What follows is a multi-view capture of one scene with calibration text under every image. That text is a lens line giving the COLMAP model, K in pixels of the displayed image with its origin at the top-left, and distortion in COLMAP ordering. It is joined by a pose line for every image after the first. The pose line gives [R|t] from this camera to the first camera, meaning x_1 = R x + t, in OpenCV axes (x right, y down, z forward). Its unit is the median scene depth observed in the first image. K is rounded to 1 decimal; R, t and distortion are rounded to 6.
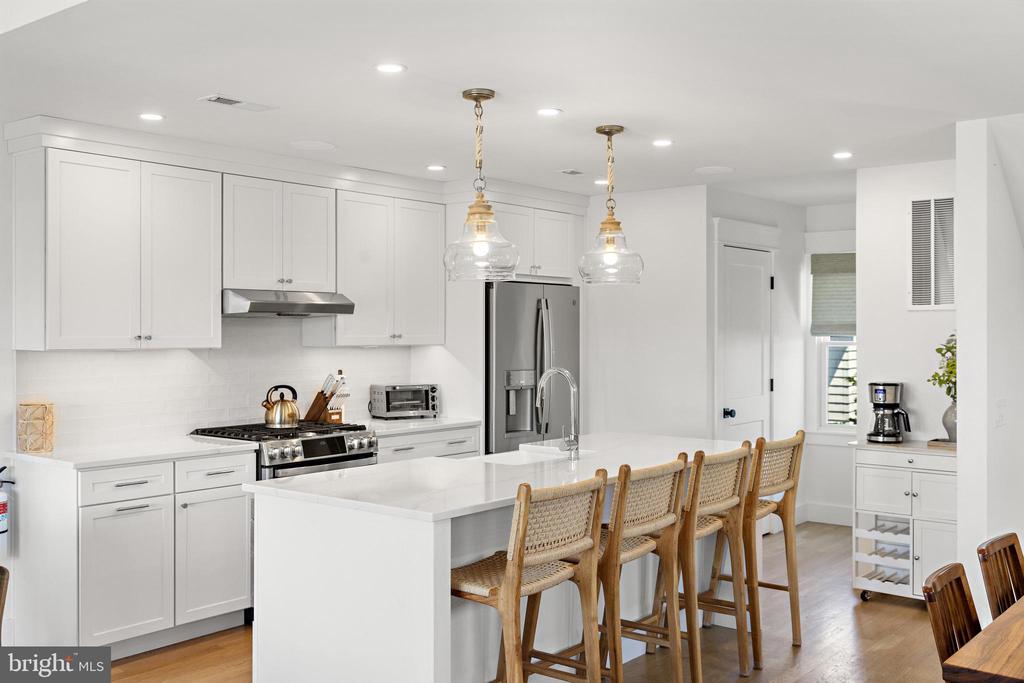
lens RADIAL K [[992.7, 0, 512.0], [0, 992.7, 341.5], [0, 0, 1]] dist [0.006624, 0.004518]
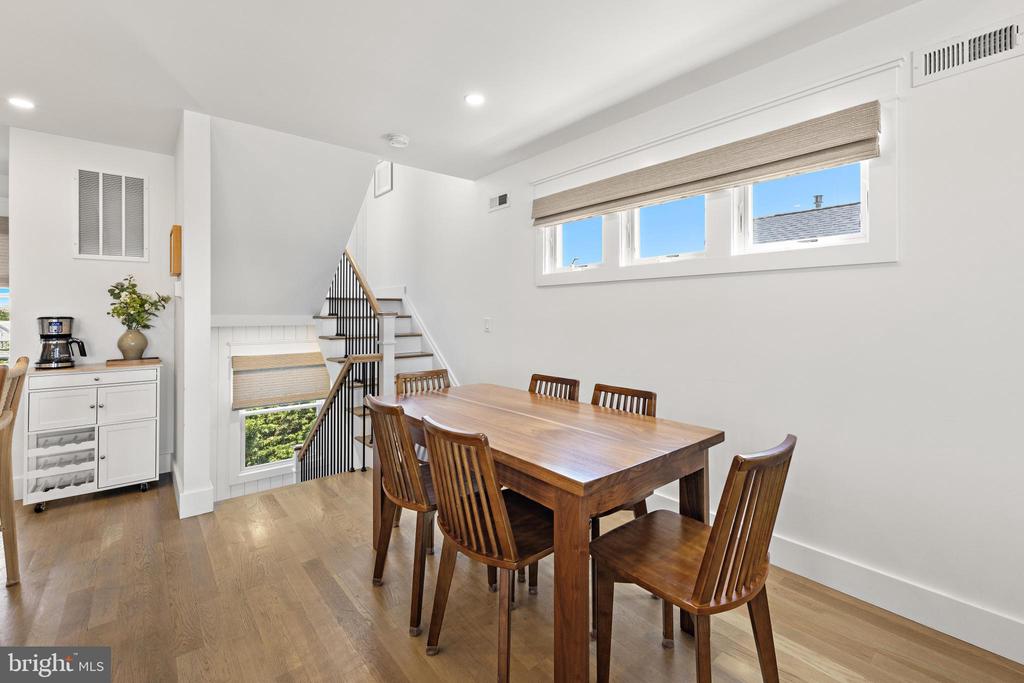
lens RADIAL K [[451.4, 0, 515.1], [0, 451.4, 309.9], [0, 0, 1]] dist [0.008727, -0.000191]
pose [[0.187791, 0.006549, 0.982187, -0.048577], [0.013243, 0.999870, -0.009199, 0.046329], [-0.982120, 0.014735, 0.187680, 0.379231]]
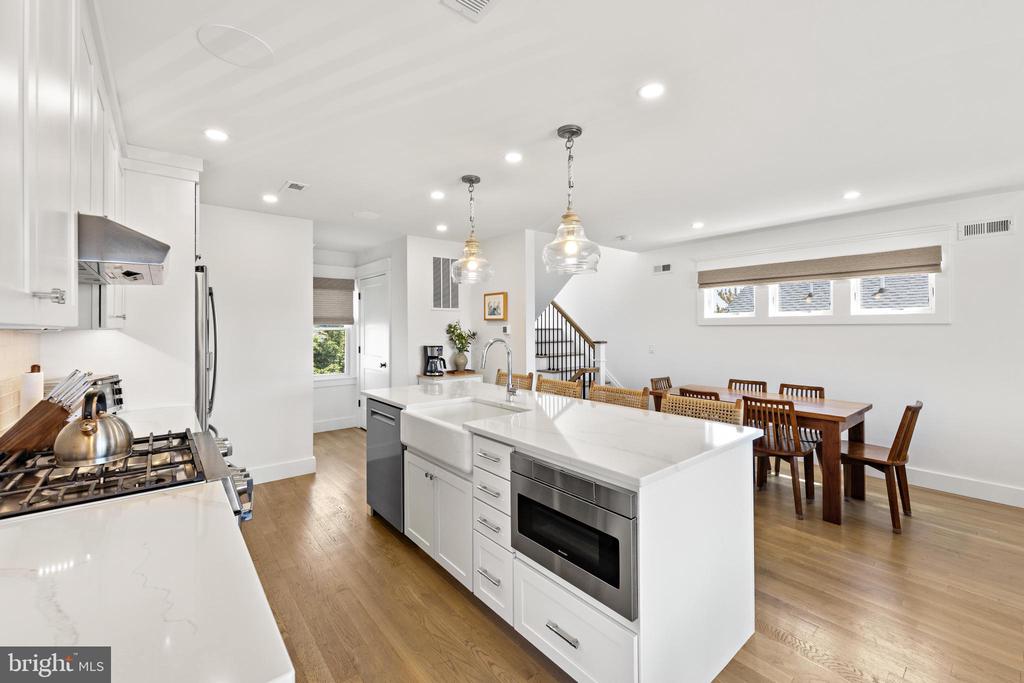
lens RADIAL K [[420.2, 0, 511.2], [0, 420.2, 327.2], [0, 0, 1]] dist [0.003845, 0.000072]
pose [[0.193952, 0.000270, 0.981011, -0.431427], [0.014537, 0.999889, -0.003149, 0.009357], [-0.980903, 0.014872, 0.193927, 0.699185]]
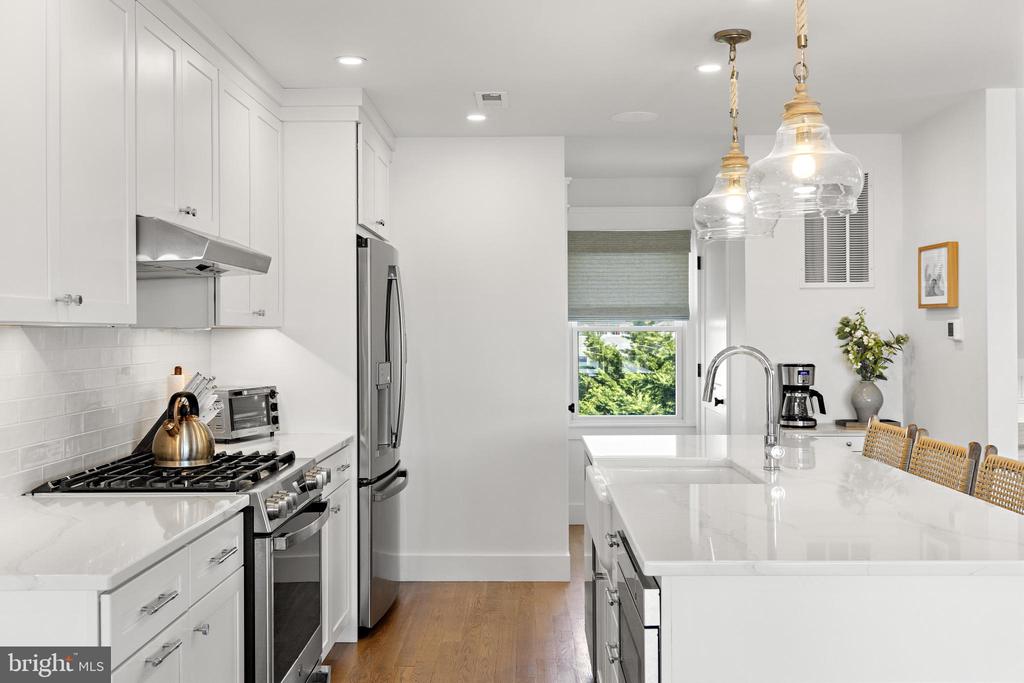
lens RADIAL K [[1026.7, 0, 512.0], [0, 1026.7, 341.5], [0, 0, 1]] dist [0.015633, 0.014130]
pose [[0.783644, -0.010624, 0.621119, -0.450211], [0.012171, 0.999924, 0.001748, 0.015675], [-0.621091, 0.006190, 0.783714, 0.412994]]
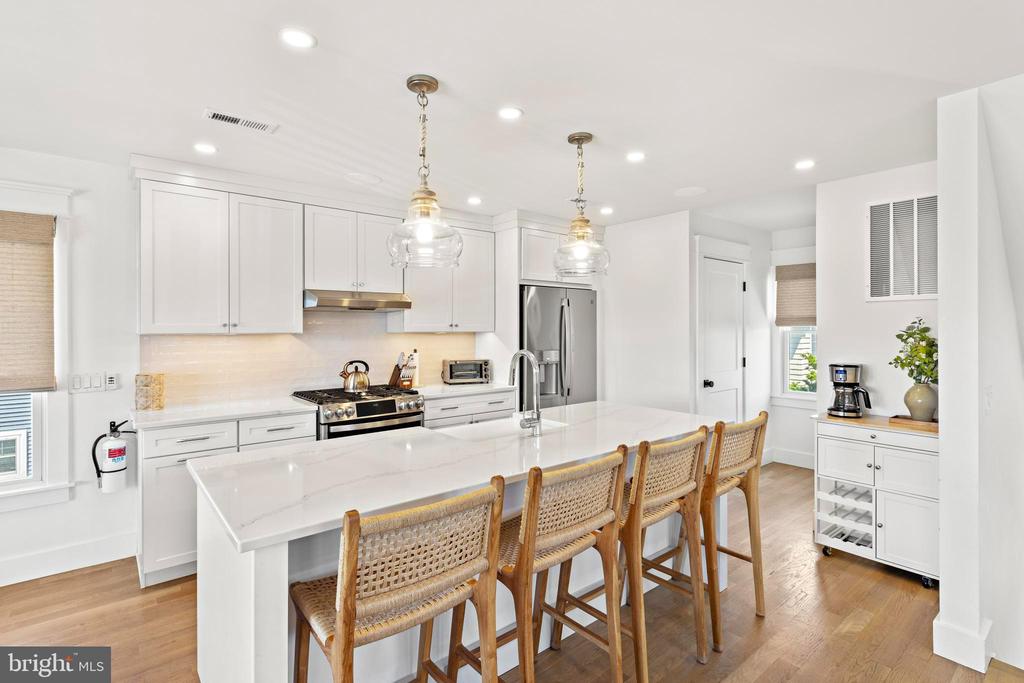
lens RADIAL K [[493.0, 0, 515.0], [0, 493.0, 330.7], [0, 0, 1]] dist [0.002449, 0.000176]
pose [[0.980875, 0.000003, -0.194636, 0.114767], [-0.001013, 0.999987, -0.005089, 0.006004], [0.194634, 0.005188, 0.980862, 0.373918]]
